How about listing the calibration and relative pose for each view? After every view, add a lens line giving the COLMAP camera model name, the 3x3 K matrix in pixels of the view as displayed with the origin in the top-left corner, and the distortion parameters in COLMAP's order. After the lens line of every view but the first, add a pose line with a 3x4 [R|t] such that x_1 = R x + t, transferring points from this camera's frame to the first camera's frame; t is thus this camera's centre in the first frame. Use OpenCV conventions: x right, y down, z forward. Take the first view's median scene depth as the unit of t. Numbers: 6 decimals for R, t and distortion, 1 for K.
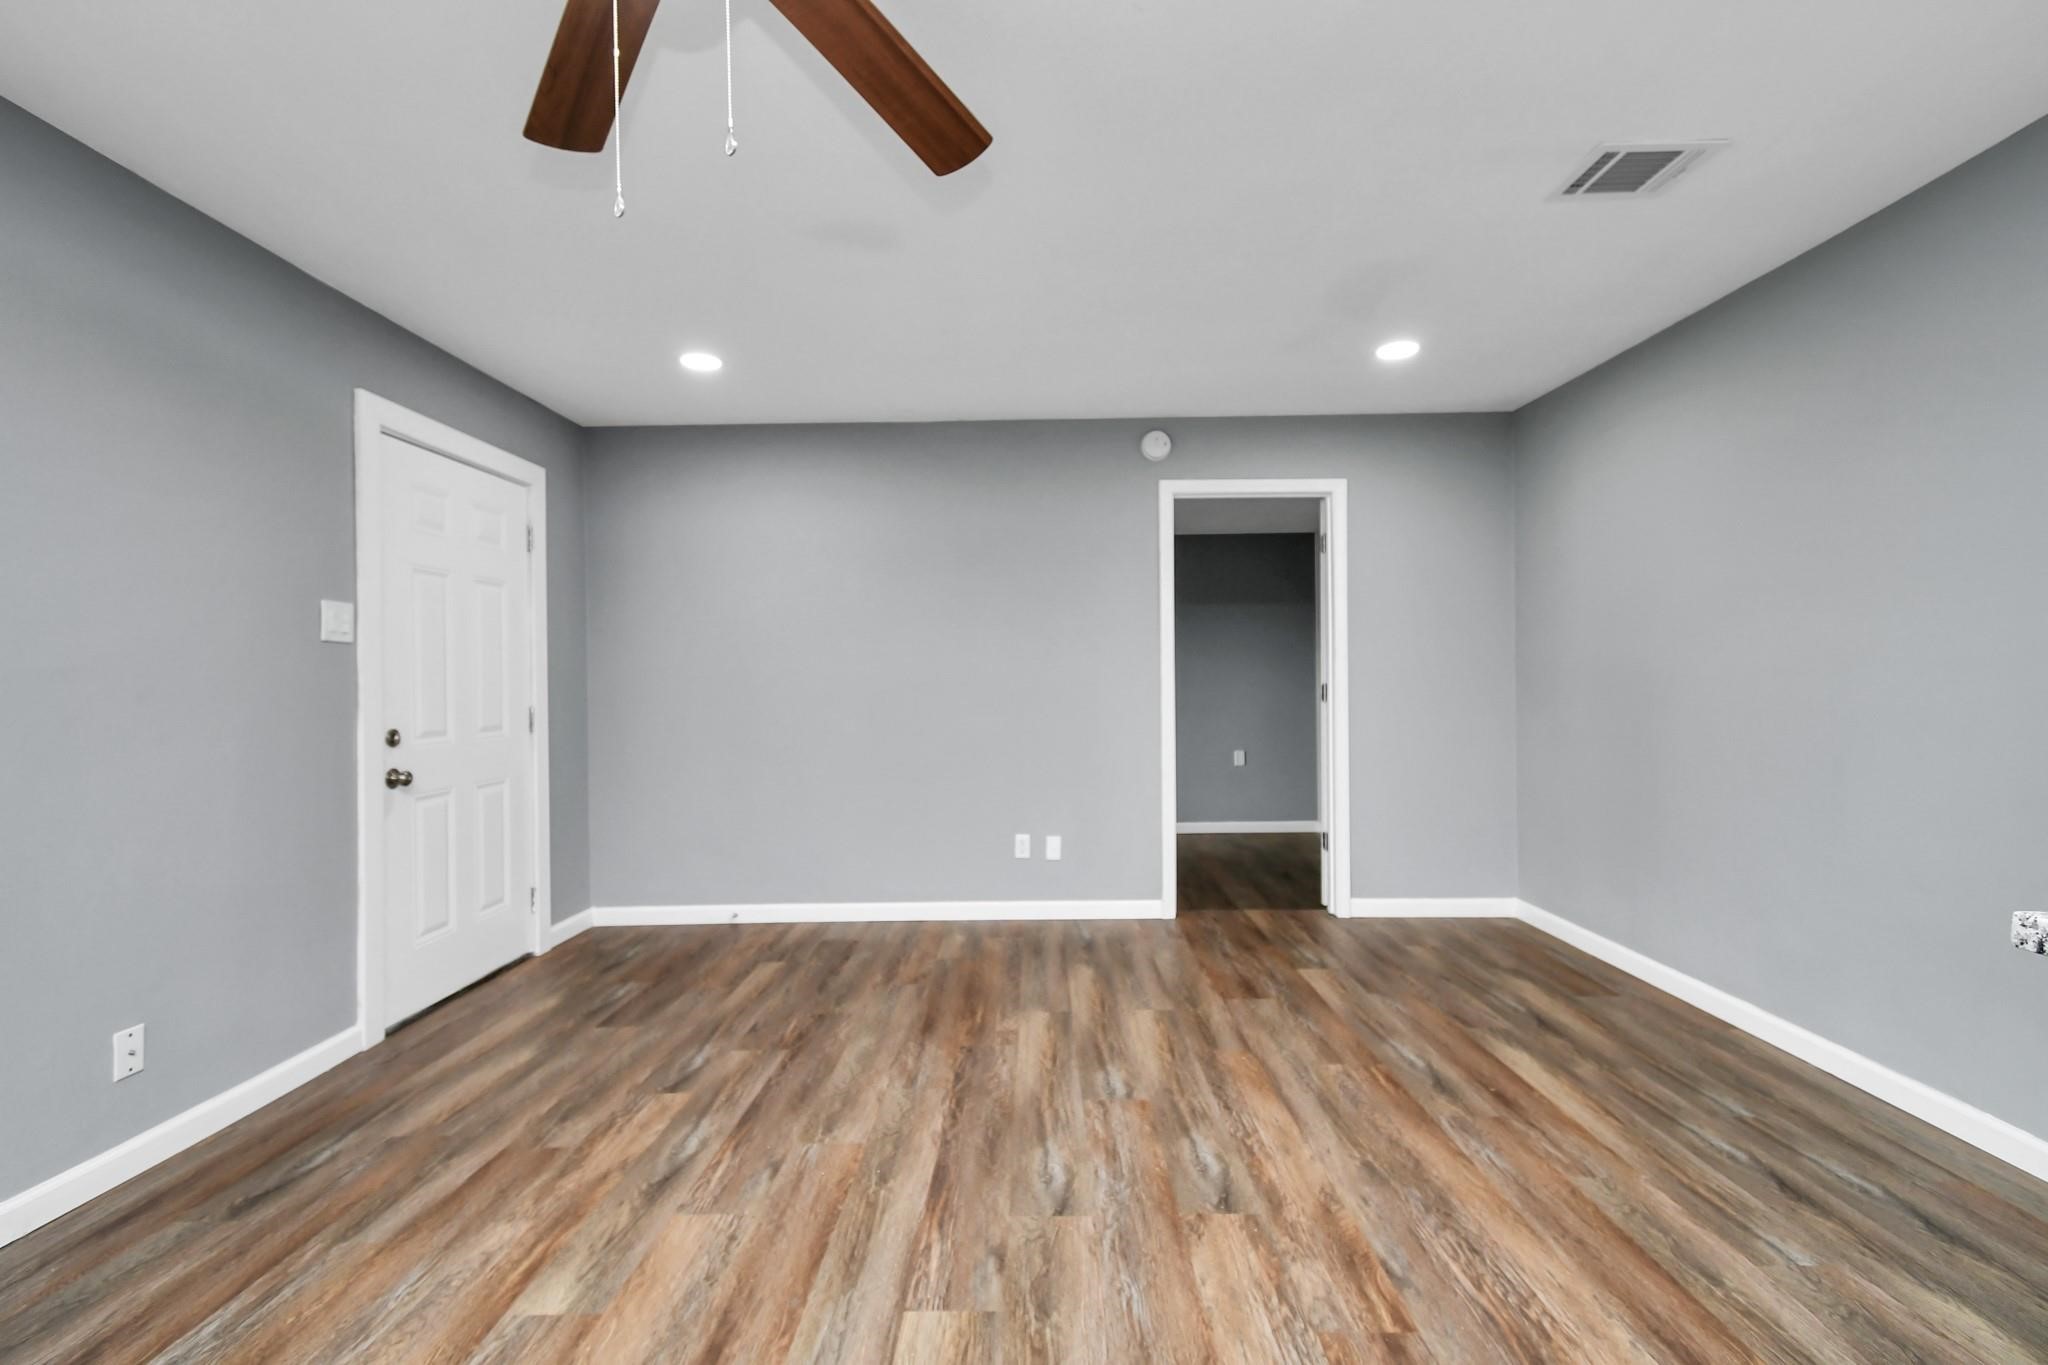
lens RADIAL K [[890.0, 0, 1029.9], [0, 890.0, 689.9], [0, 0, 1]] dist [0.009684, -0.004996]
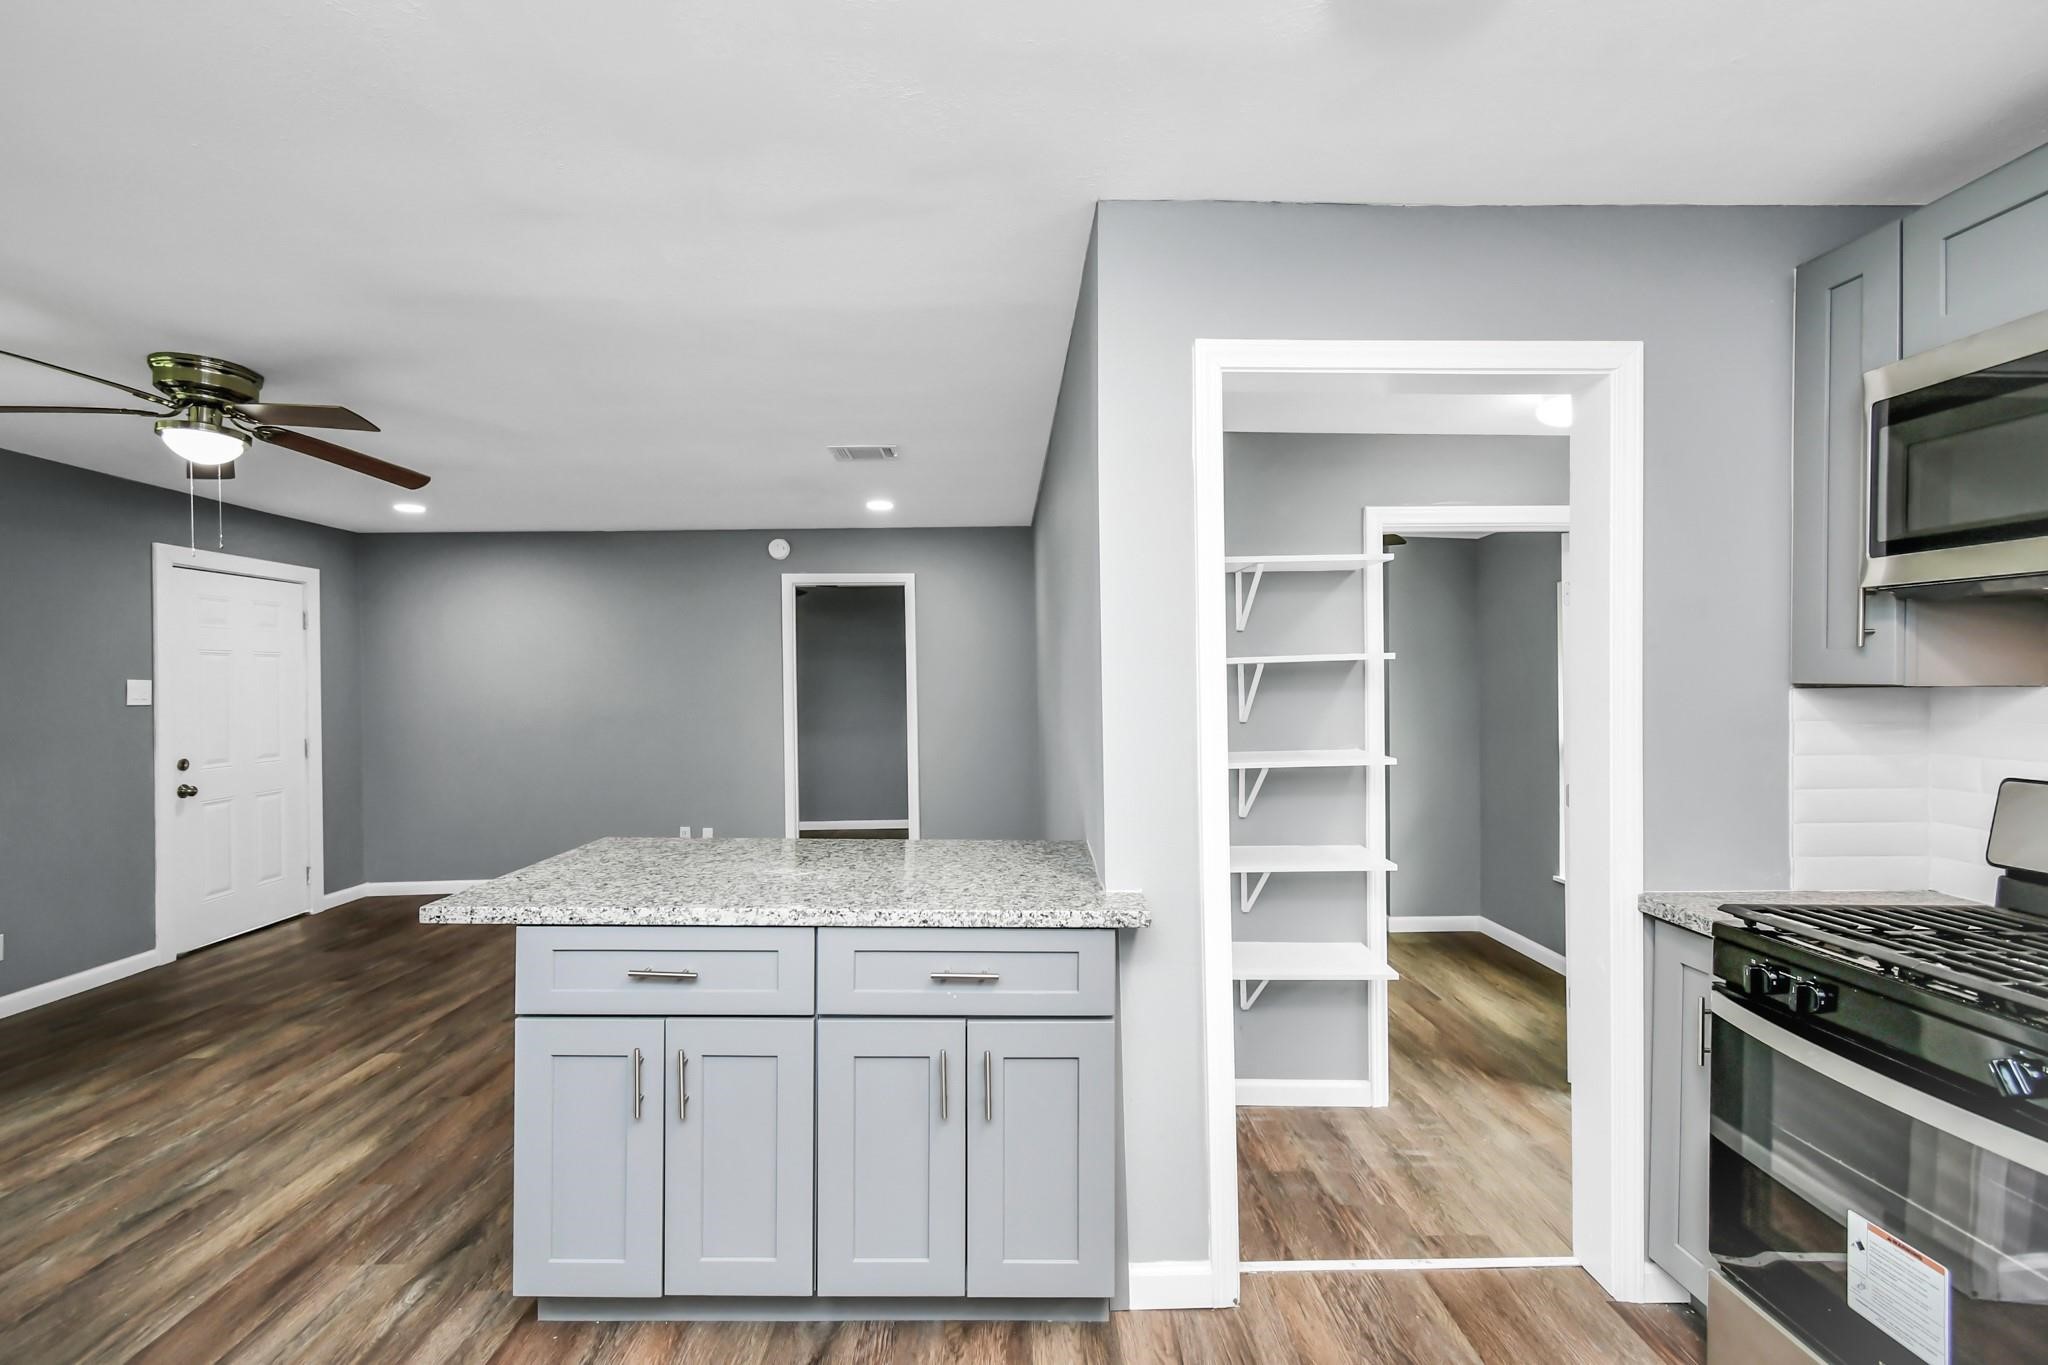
lens RADIAL K [[890.0, 0, 1019.6], [0, 890.0, 685.4], [0, 0, 1]] dist [0.009684, -0.004996]
pose [[0.999257, -0.001523, 0.038506, 0.661776], [0.001789, 0.999975, -0.006869, -0.069301], [-0.038494, 0.006933, 0.999235, -0.589321]]
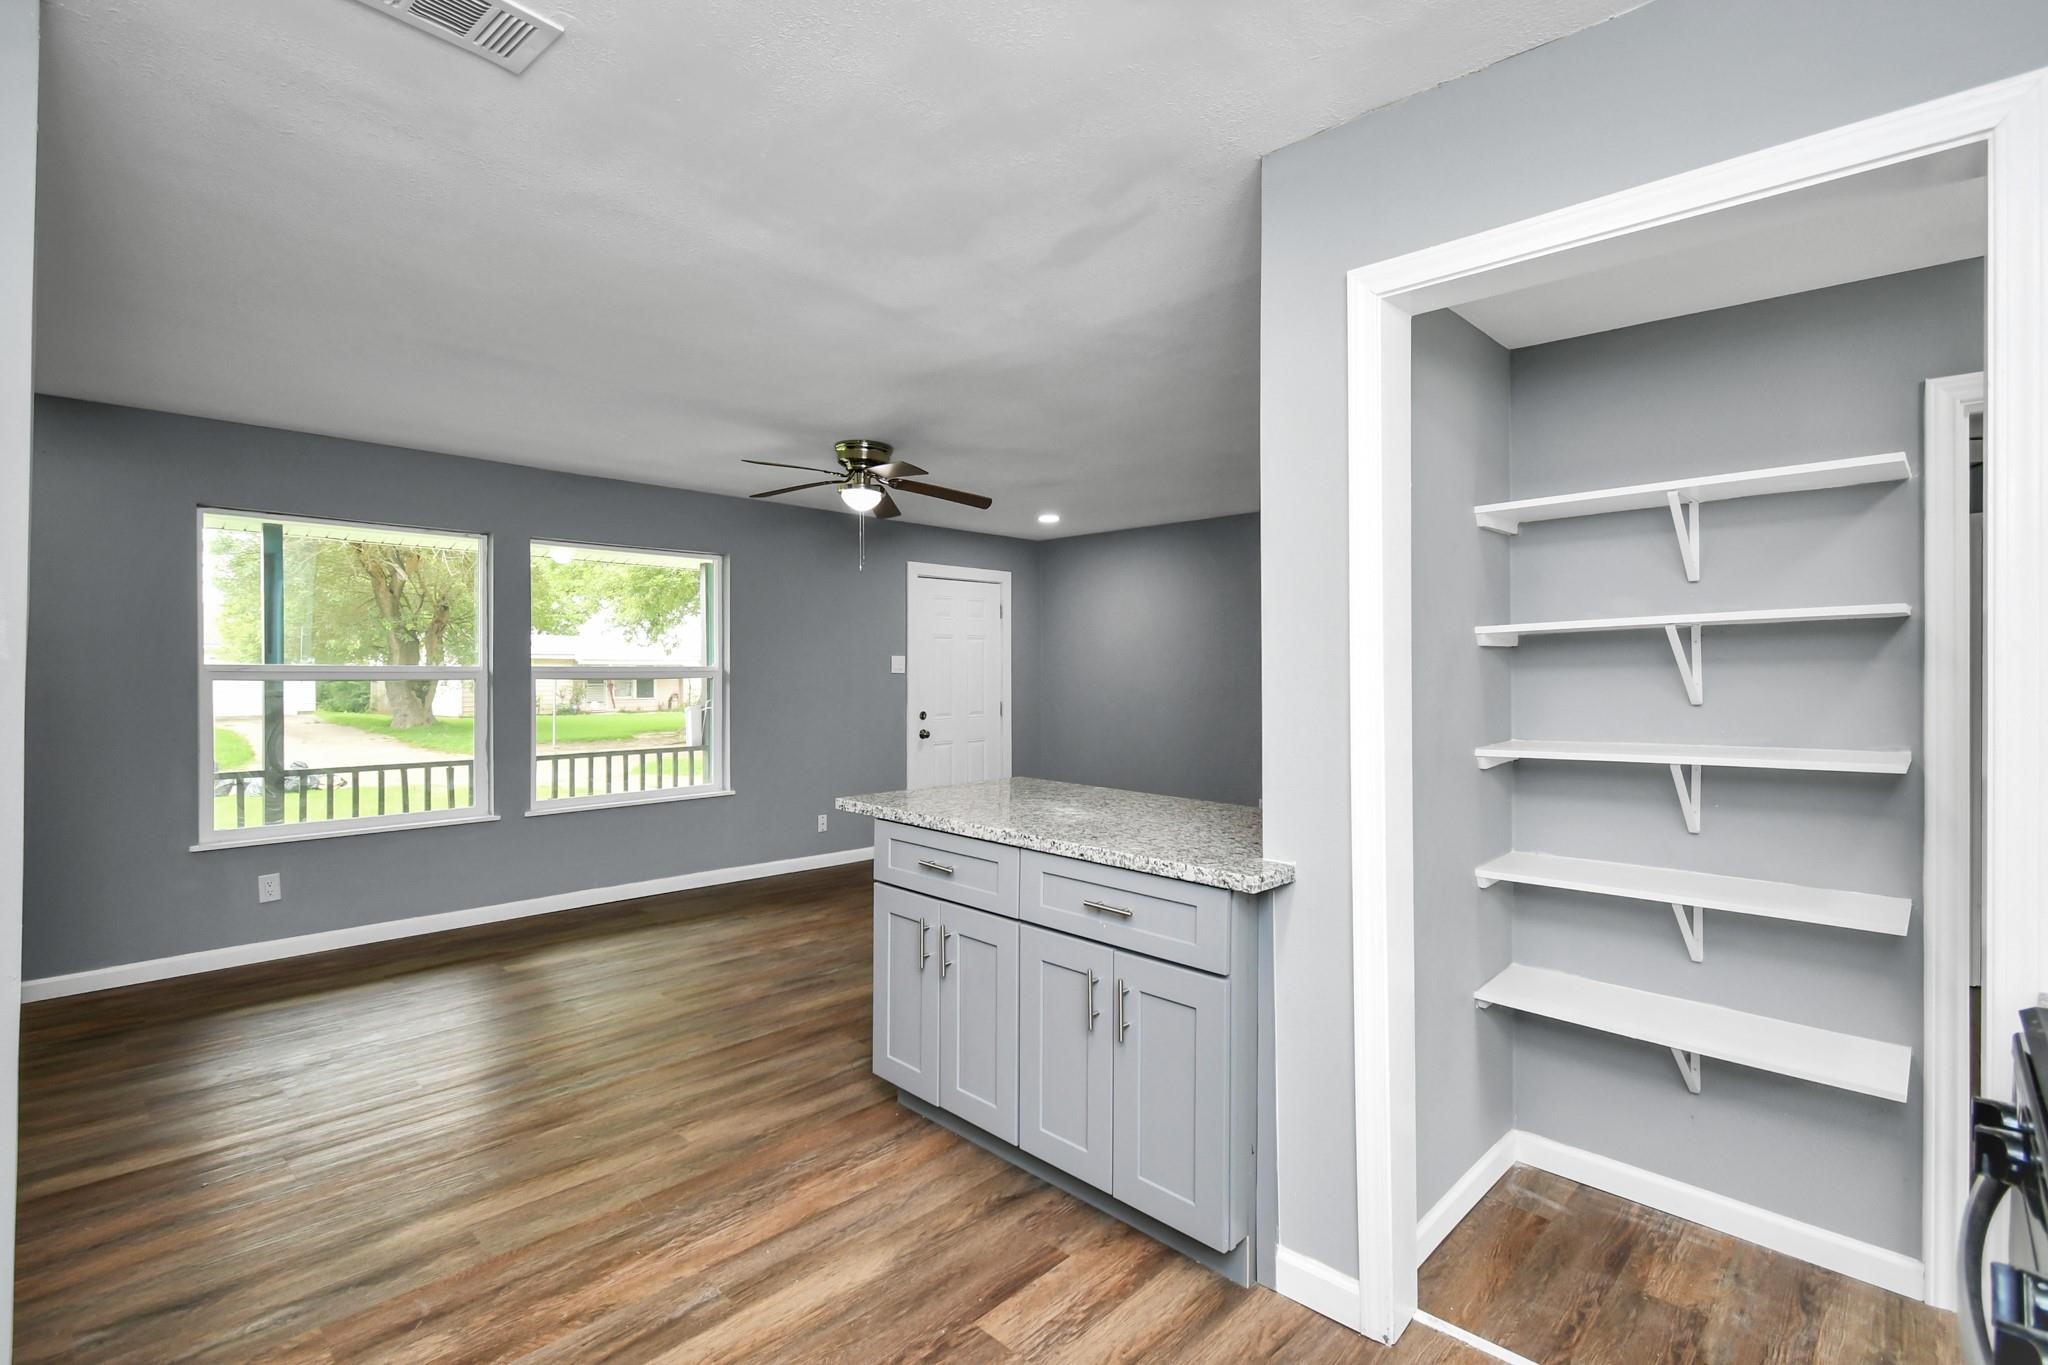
lens RADIAL K [[957.4, 0, 1021.8], [0, 957.4, 671.1], [0, 0, 1]] dist [0.002885, 0.000039]
pose [[0.736641, 0.007608, -0.676241, 1.053089], [-0.010415, 0.999946, -0.000096, -0.057503], [0.676204, 0.007114, 0.736680, -0.566867]]
